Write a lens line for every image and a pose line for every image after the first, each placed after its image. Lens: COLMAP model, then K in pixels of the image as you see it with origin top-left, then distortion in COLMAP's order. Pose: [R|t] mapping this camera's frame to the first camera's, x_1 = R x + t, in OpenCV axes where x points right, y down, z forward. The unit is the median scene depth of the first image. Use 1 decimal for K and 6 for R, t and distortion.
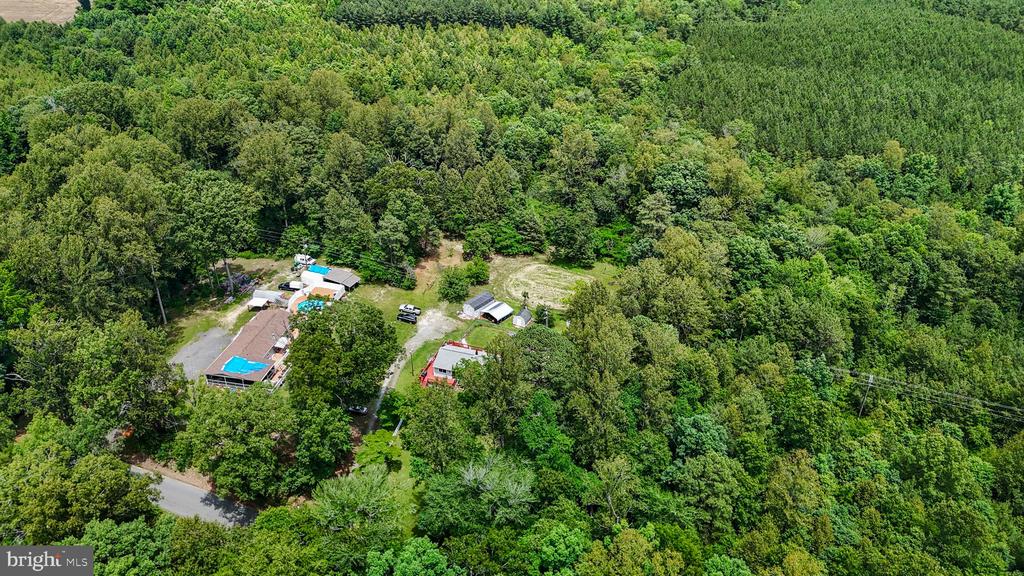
lens RADIAL K [[760.9, 0, 518.0], [0, 760.9, 295.4], [0, 0, 1]] dist [0.068068, -0.060782]
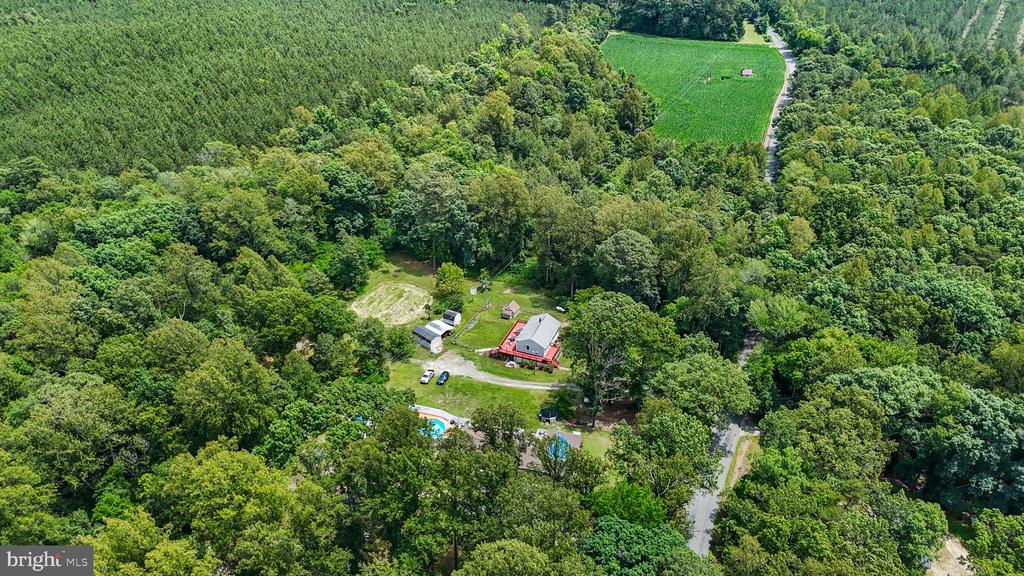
lens RADIAL K [[760.9, 0, 513.4], [0, 760.9, 286.1], [0, 0, 1]] dist [0.068068, -0.060782]
pose [[0.063008, -0.524431, 0.849118, -0.878885], [0.506572, 0.749866, 0.425542, -0.417505], [-0.859892, 0.403327, 0.312910, 0.528349]]
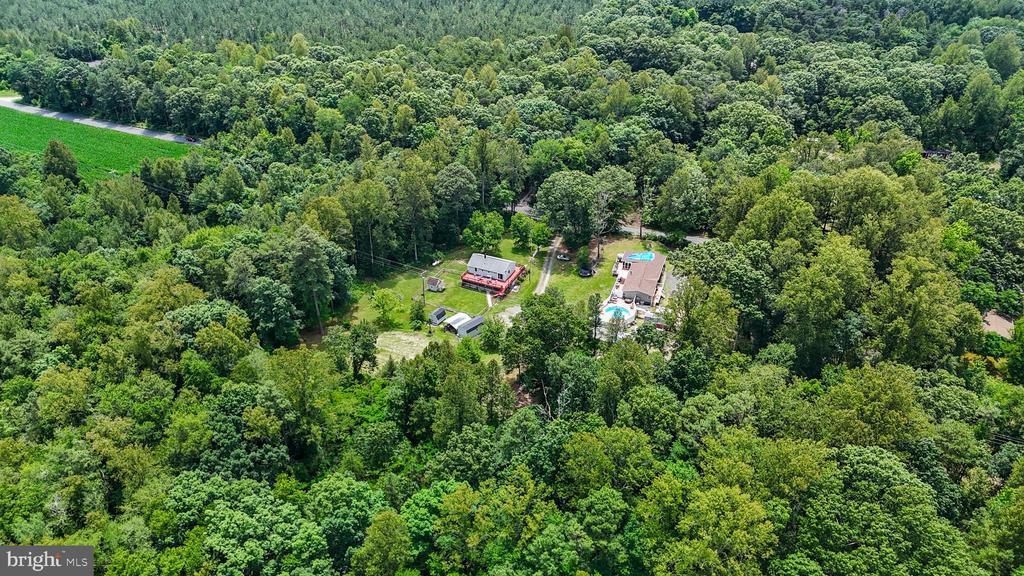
lens RADIAL K [[760.9, 0, 516.1], [0, 760.9, 293.7], [0, 0, 1]] dist [0.068068, -0.060782]
pose [[-0.992900, -0.086258, 0.081906, -0.195200], [0.032180, 0.468110, 0.883084, -0.955498], [-0.114514, 0.879450, -0.462011, 1.425905]]
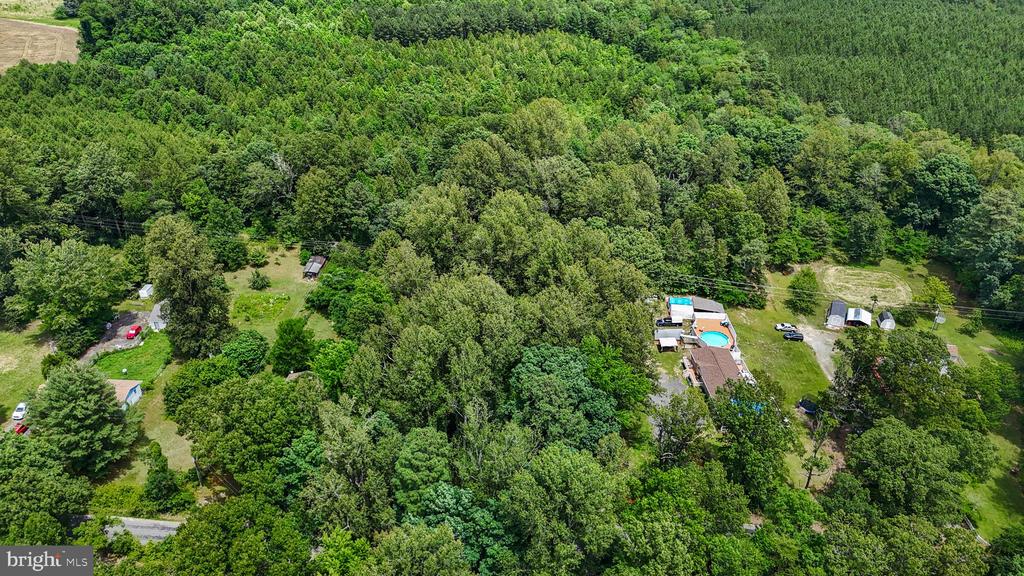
lens RADIAL K [[760.9, 0, 511.7], [0, 760.9, 286.7], [0, 0, 1]] dist [0.068068, -0.060782]
pose [[0.967632, -0.133370, 0.214245, -0.689674], [0.131956, 0.991034, 0.020954, -0.103003], [-0.215119, 0.007995, 0.976555, 0.065573]]
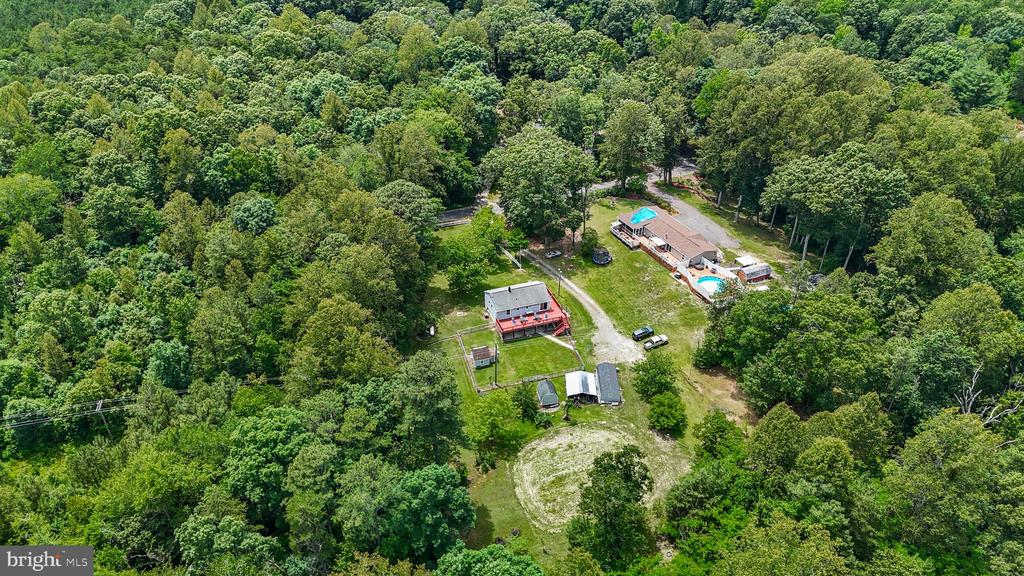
lens RADIAL K [[760.9, 0, 505.5], [0, 760.9, 286.0], [0, 0, 1]] dist [0.068068, -0.060782]
pose [[-0.787332, 0.315335, -0.529785, 0.400505], [-0.340632, 0.493752, 0.800112, -0.606485], [0.513885, 0.810415, -0.281334, 1.061614]]
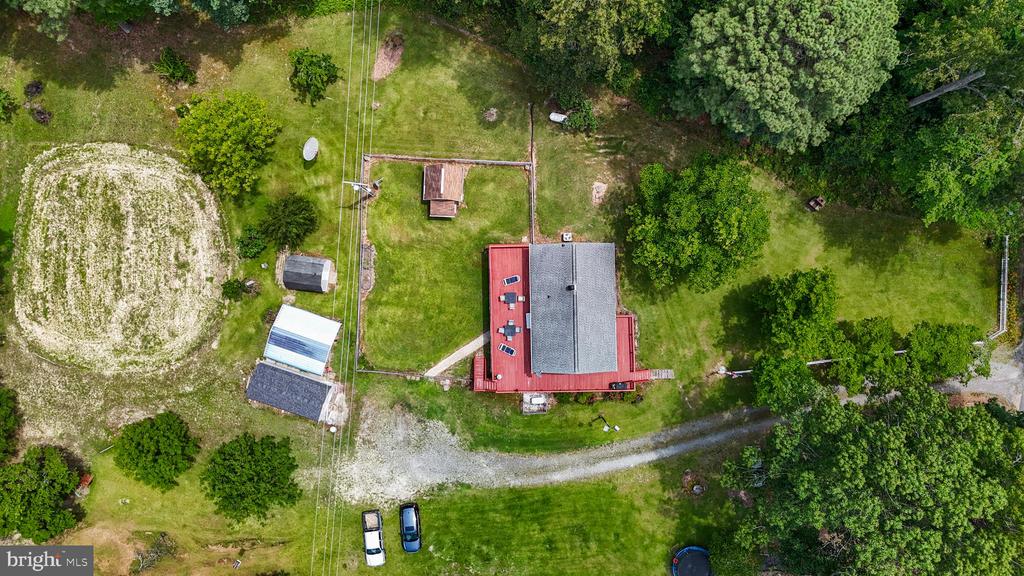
lens RADIAL K [[760.9, 0, 513.2], [0, 760.9, 290.2], [0, 0, 1]] dist [0.068068, -0.060782]
pose [[-0.324333, -0.945649, -0.023563, -0.028603], [0.467798, -0.181993, 0.864895, -0.269785], [-0.822176, 0.269492, 0.501400, 0.669478]]
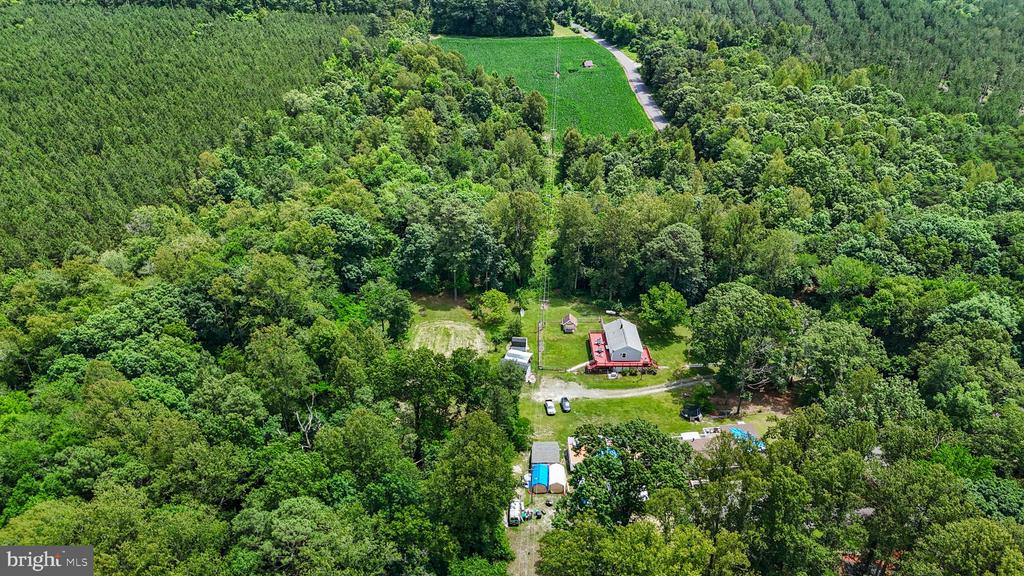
lens RADIAL K [[760.9, 0, 510.4], [0, 760.9, 287.6], [0, 0, 1]] dist [0.068068, -0.060782]
pose [[-0.322323, -0.500757, 0.803337, -0.788913], [0.476033, 0.647779, 0.594790, -0.646707], [-0.818230, 0.574130, 0.029583, 0.892930]]
